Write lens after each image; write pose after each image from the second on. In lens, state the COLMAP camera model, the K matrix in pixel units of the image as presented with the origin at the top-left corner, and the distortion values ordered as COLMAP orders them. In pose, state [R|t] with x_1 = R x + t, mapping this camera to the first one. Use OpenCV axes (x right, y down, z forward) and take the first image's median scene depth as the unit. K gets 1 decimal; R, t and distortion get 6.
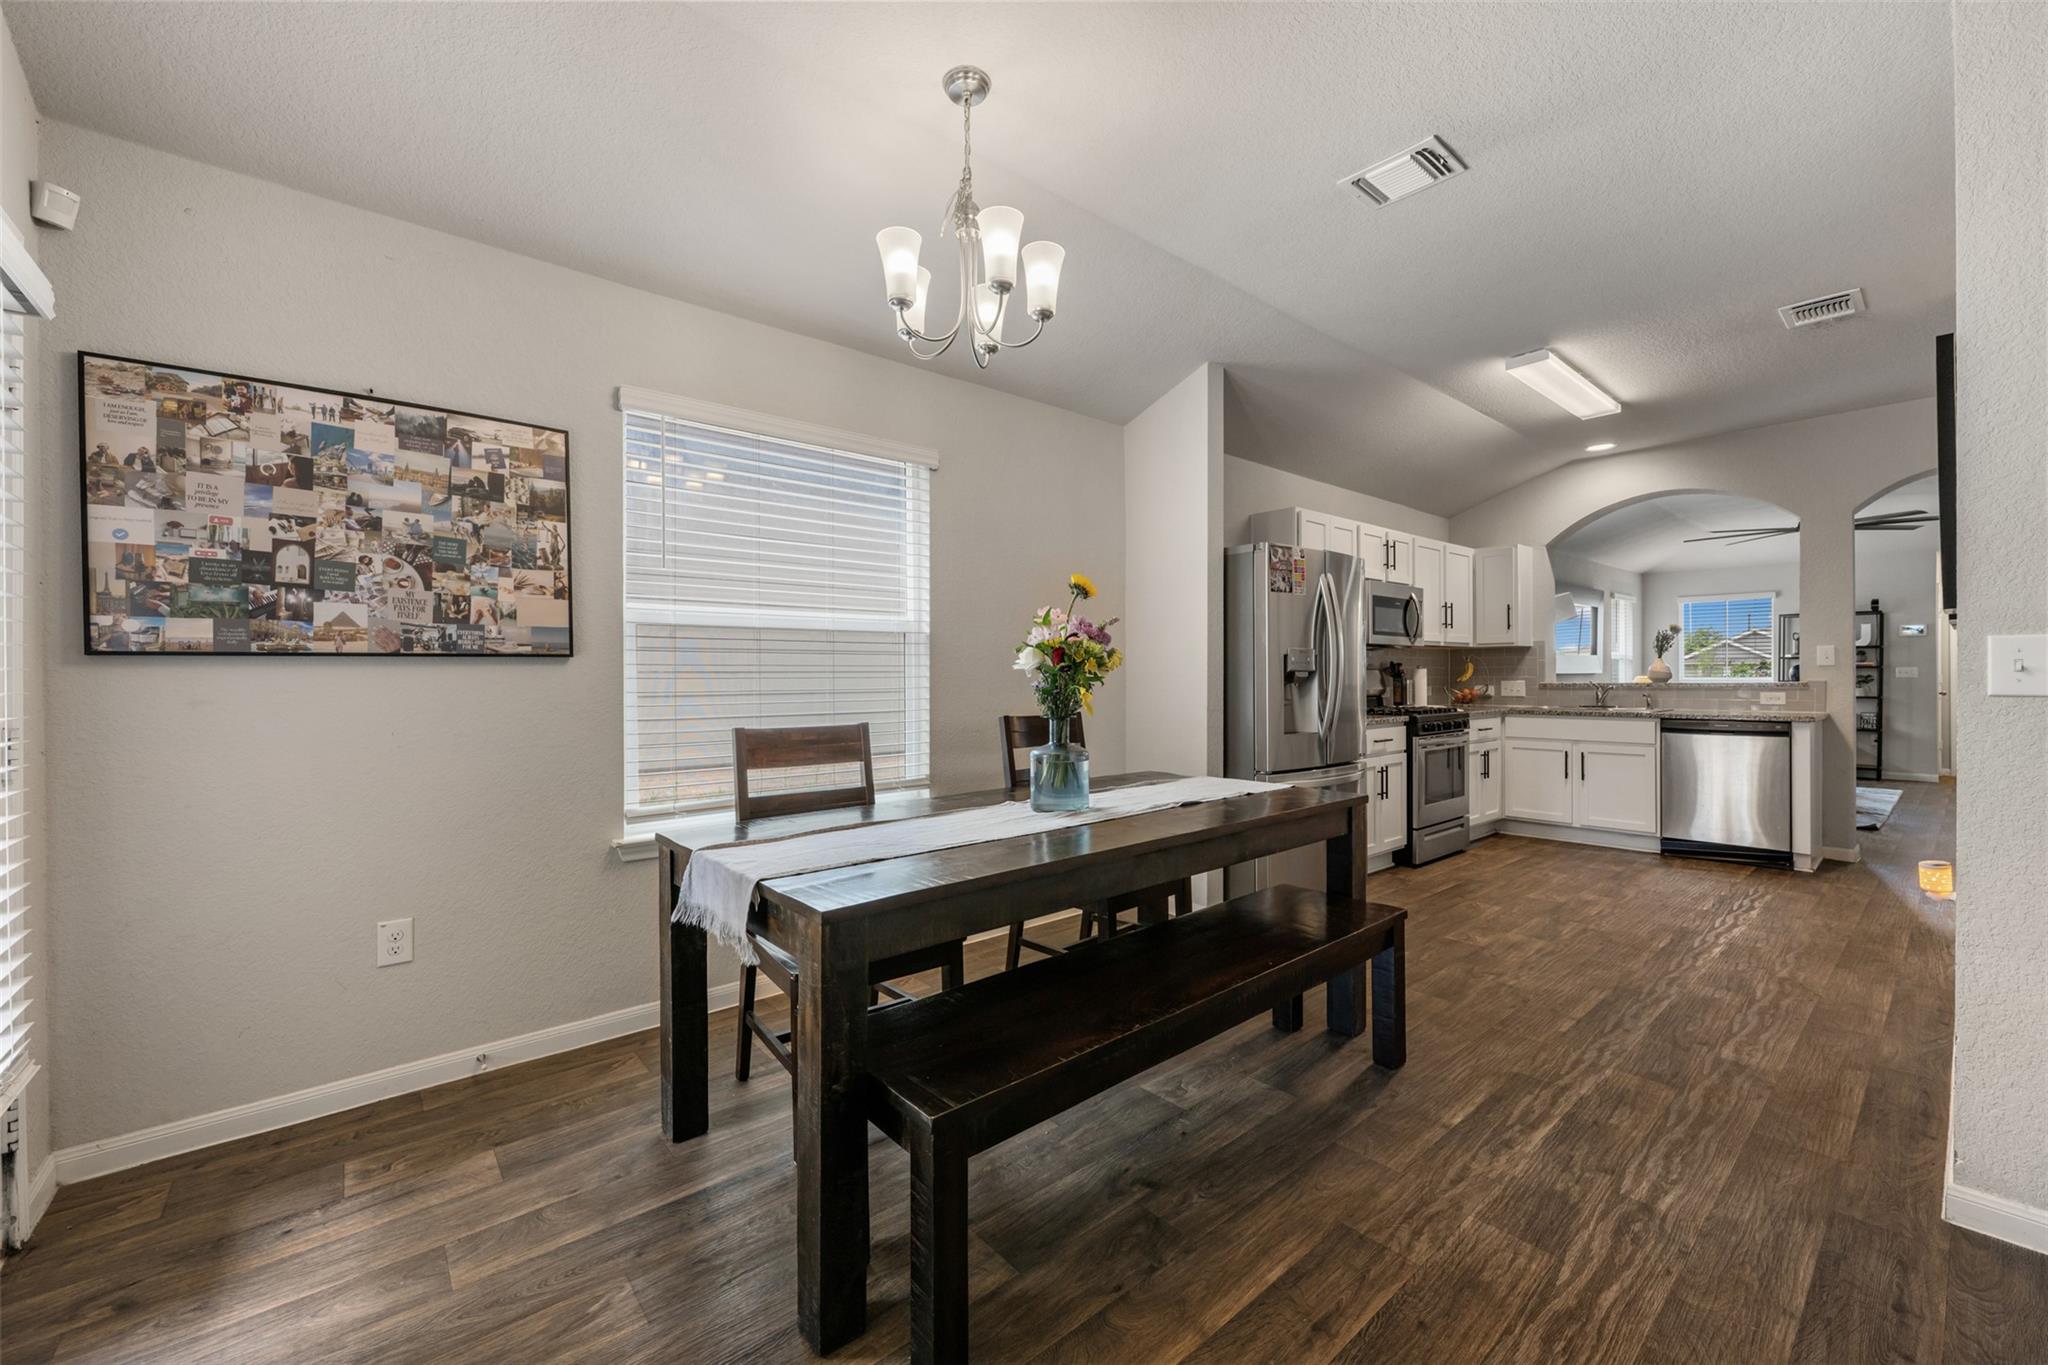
lens RADIAL K [[817.4, 0, 1021.8], [0, 817.4, 677.1], [0, 0, 1]] dist [-0.004306, 0.001664]
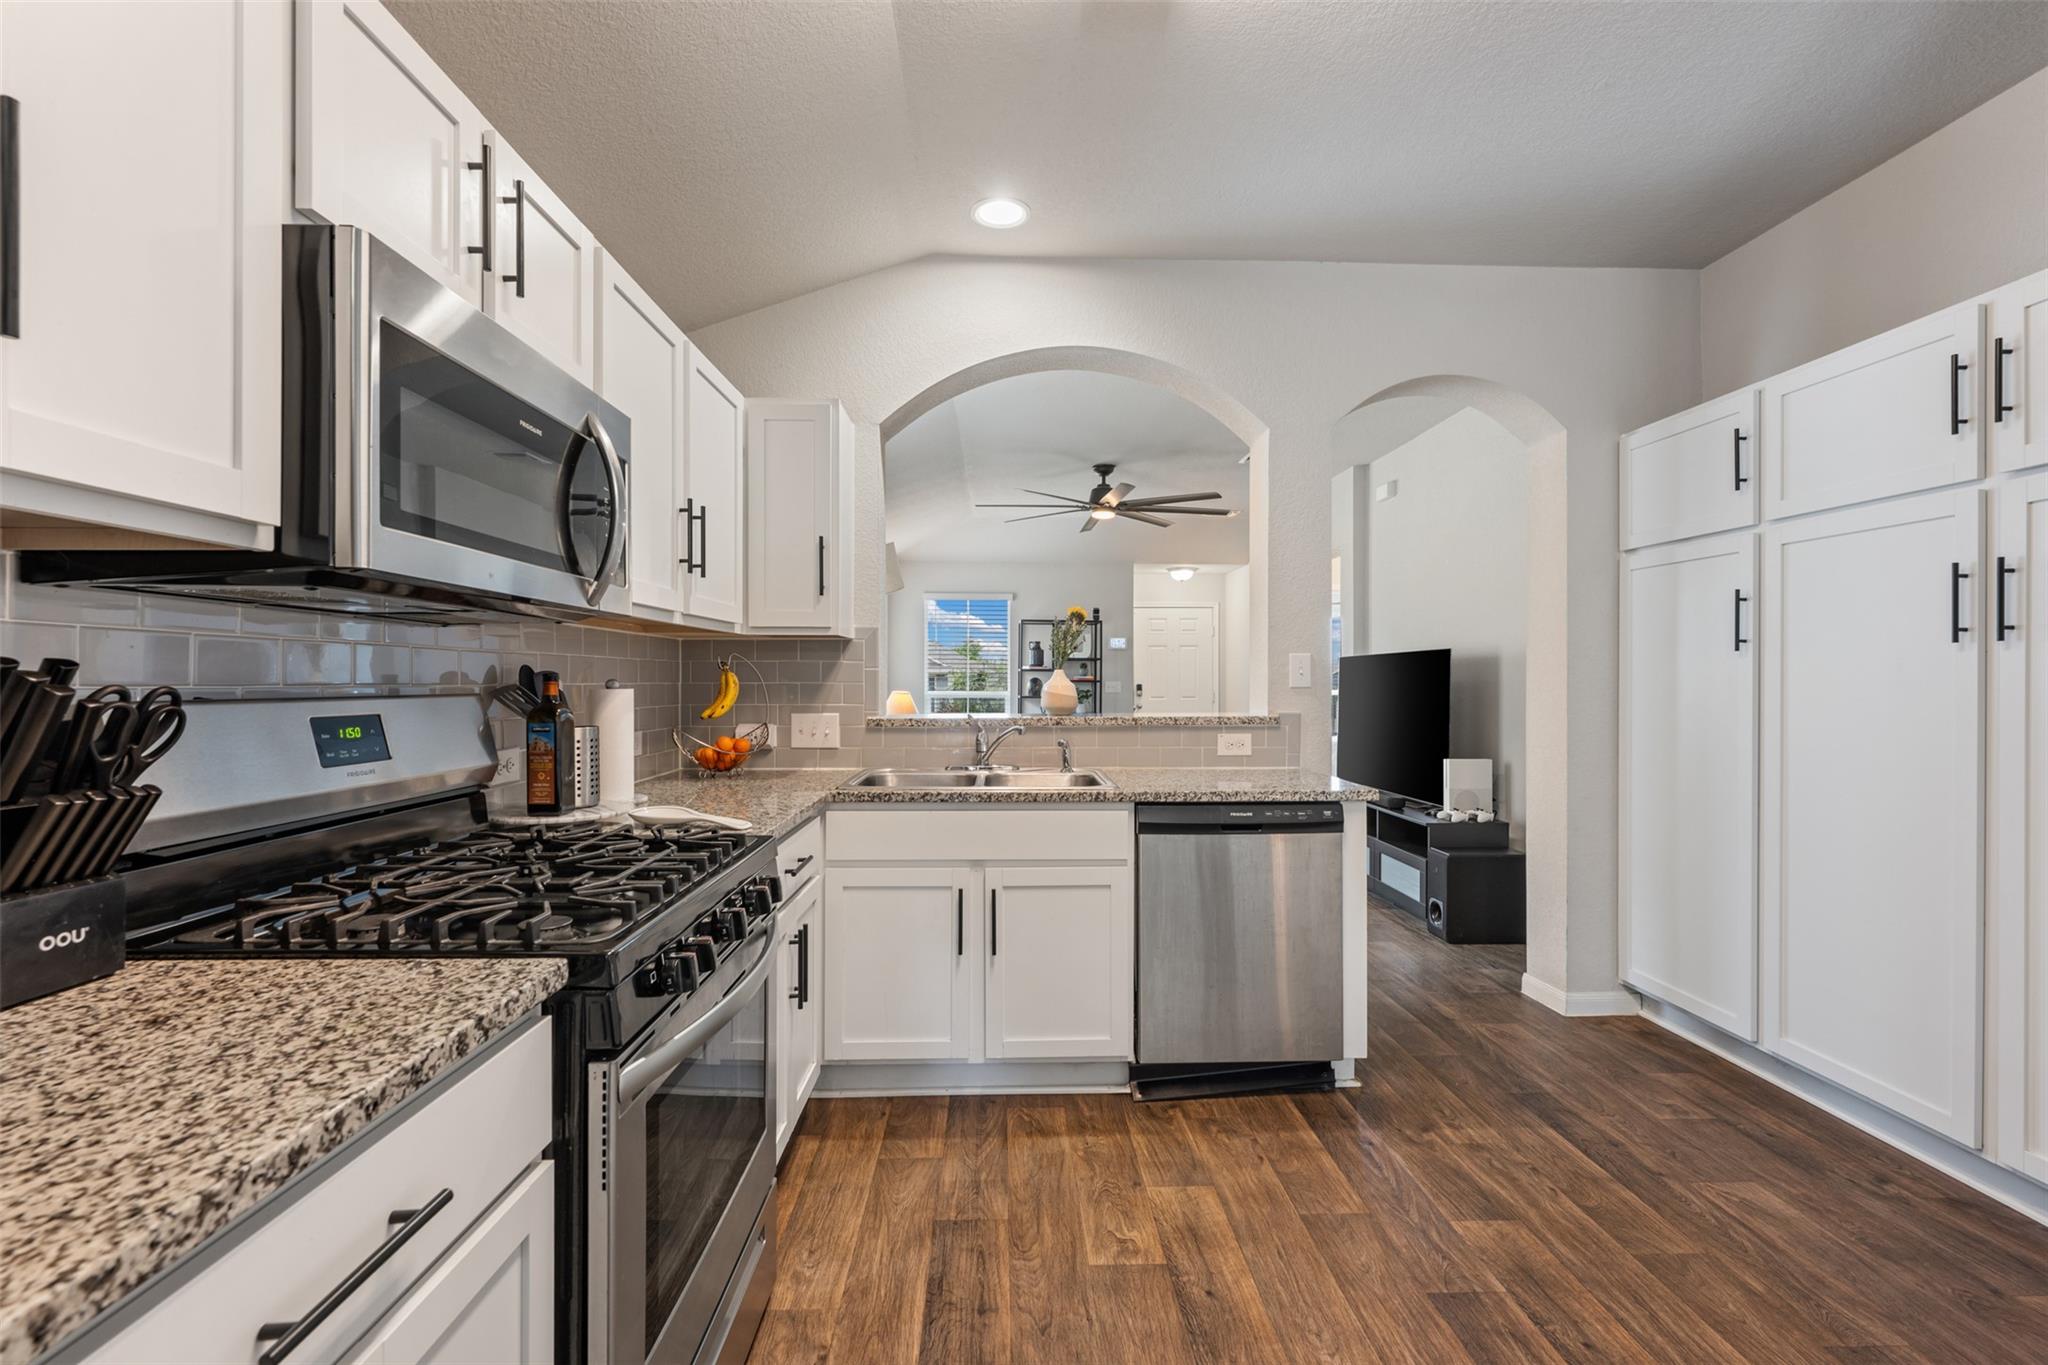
lens RADIAL K [[878.4, 0, 1022.6], [0, 878.4, 677.6], [0, 0, 1]] dist [-0.000989, 0.000140]
pose [[0.620818, 0.008768, 0.783905, 0.379285], [-0.005001, 0.999961, -0.007224, -0.016420], [-0.783938, 0.000565, 0.620838, 0.791597]]
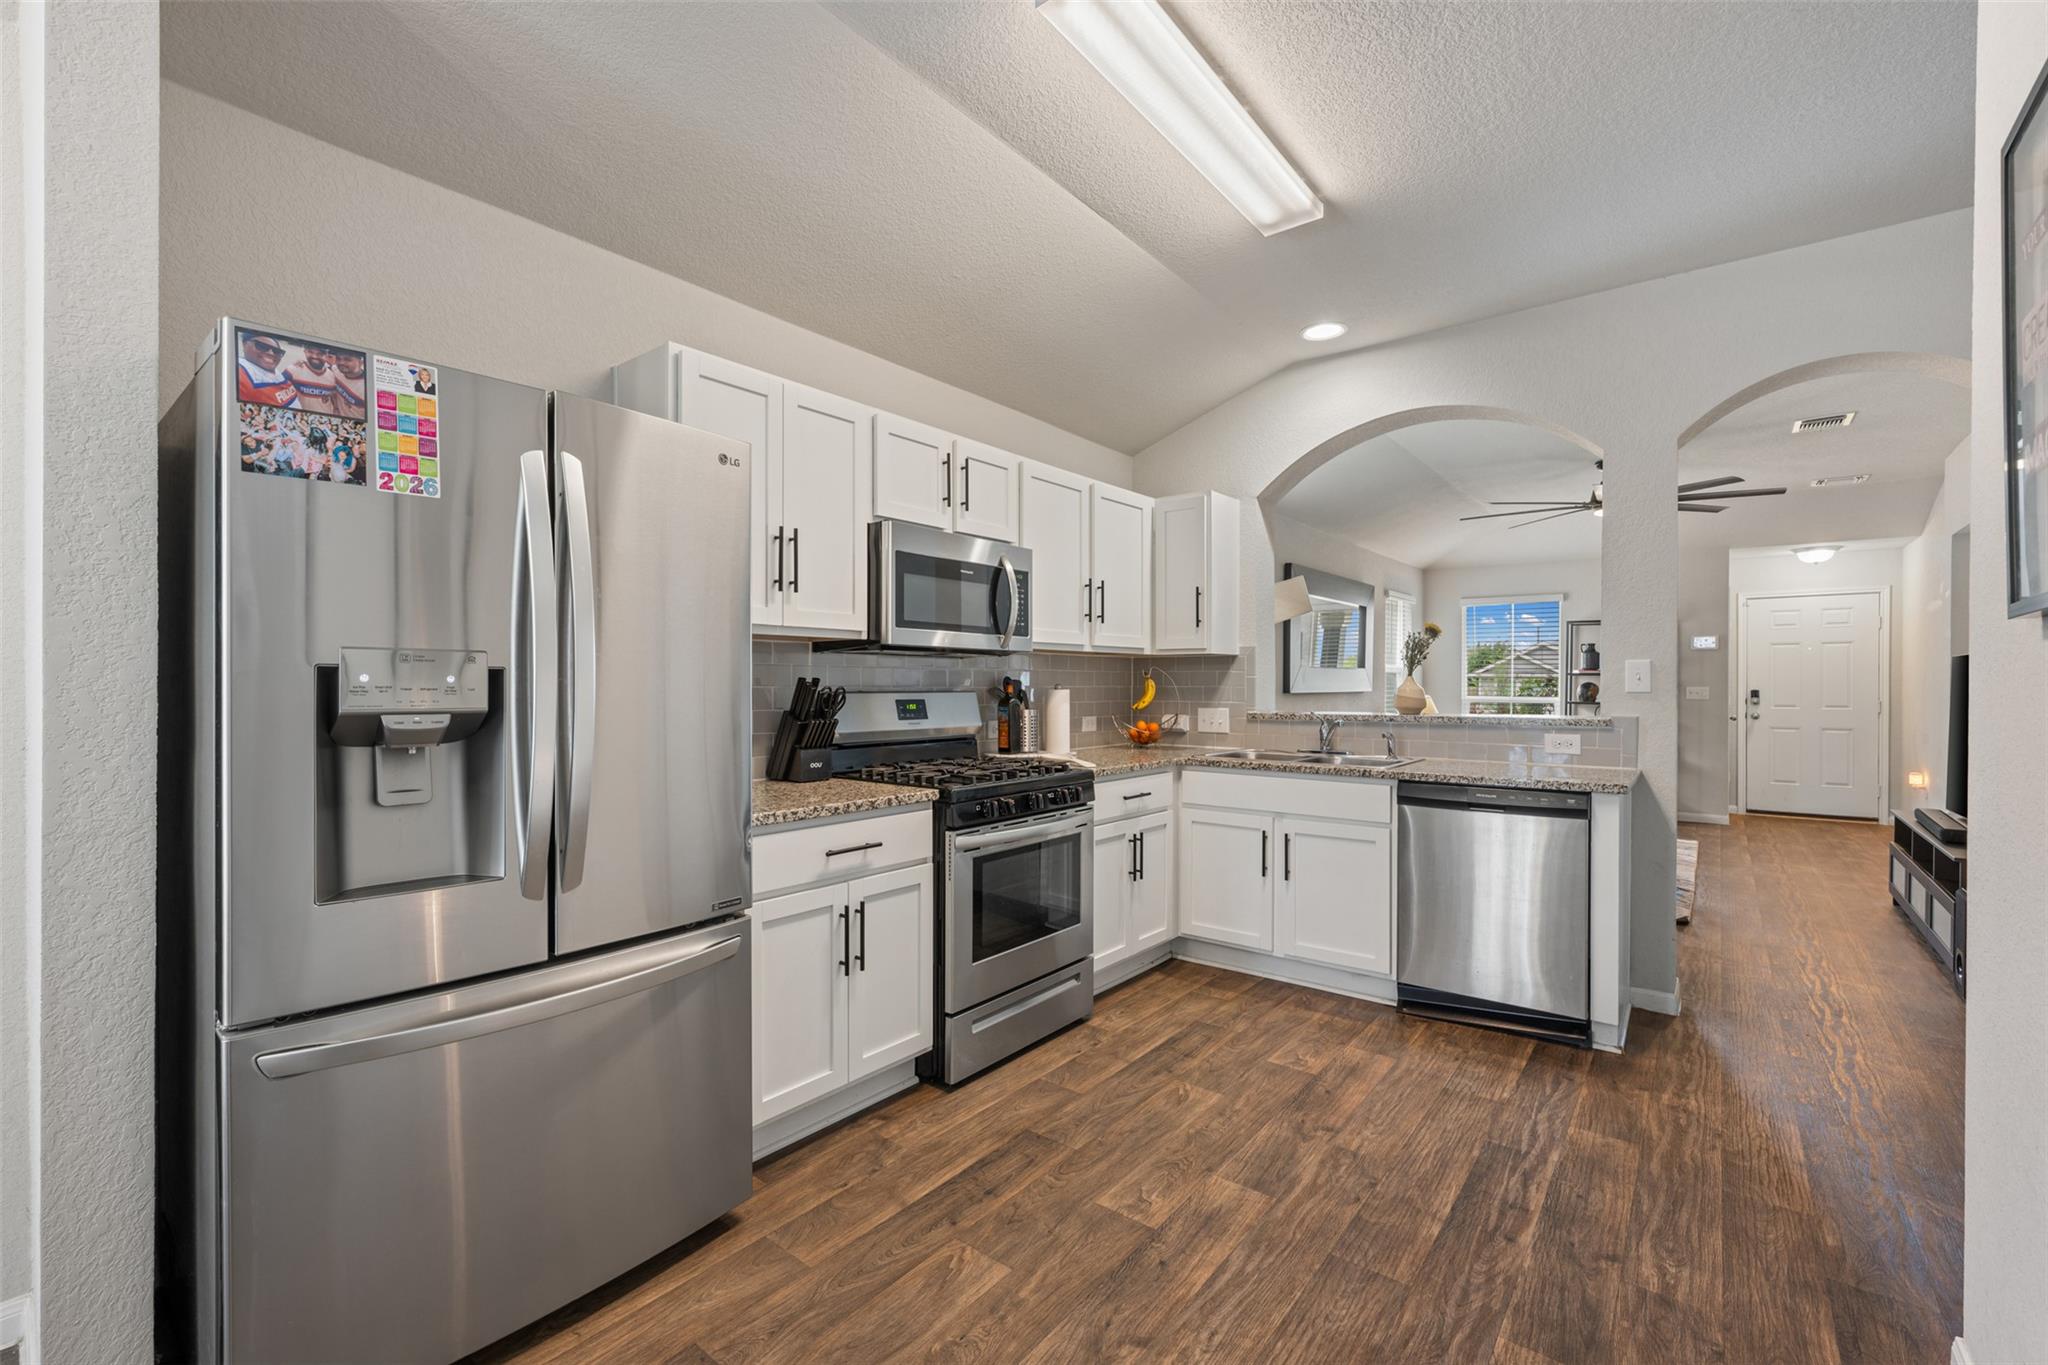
lens RADIAL K [[878.4, 0, 1031.2], [0, 878.4, 684.7], [0, 0, 1]] dist [-0.000989, 0.000140]
pose [[0.979328, 0.007235, 0.202150, 0.420067], [-0.007452, 0.999972, 0.000313, -0.017308], [-0.202142, -0.001813, 0.979355, 0.460786]]
